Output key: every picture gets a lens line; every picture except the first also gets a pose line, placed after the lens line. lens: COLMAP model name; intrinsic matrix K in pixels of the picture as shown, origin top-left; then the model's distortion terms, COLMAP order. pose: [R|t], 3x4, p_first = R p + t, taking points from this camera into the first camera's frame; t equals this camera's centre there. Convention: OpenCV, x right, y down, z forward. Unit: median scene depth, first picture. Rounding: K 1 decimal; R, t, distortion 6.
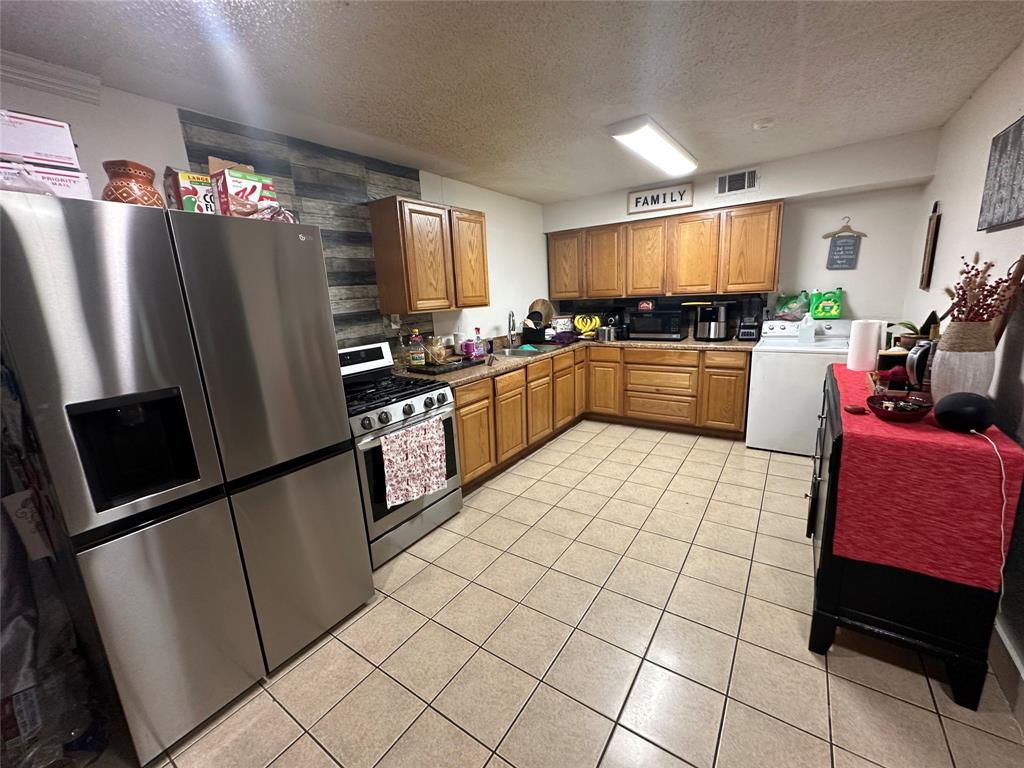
lens RADIAL K [[411.4, 0, 512.8], [0, 411.4, 383.5], [0, 0, 1]] dist [-0.001221, -0.000234]
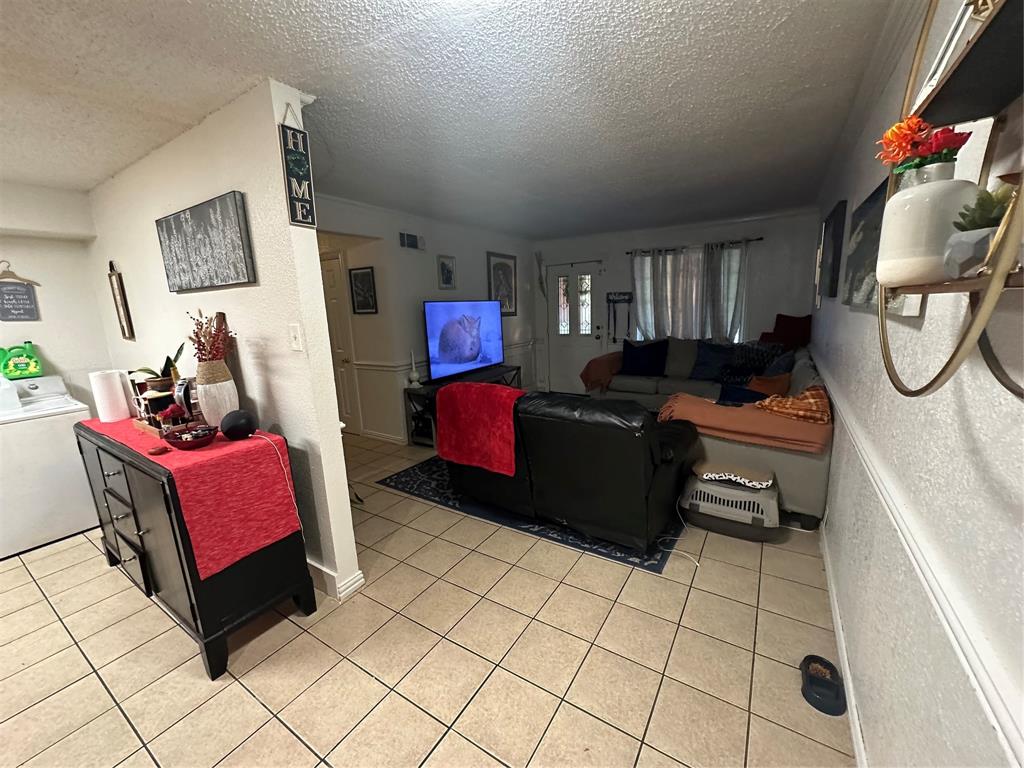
lens RADIAL K [[411.4, 0, 513.3], [0, 411.4, 385.6], [0, 0, 1]] dist [-0.001221, -0.000234]
pose [[-0.033795, -0.143283, 0.989105, -0.234902], [0.257892, 0.954904, 0.147141, -0.017585], [-0.965583, 0.260055, 0.004681, 0.078809]]
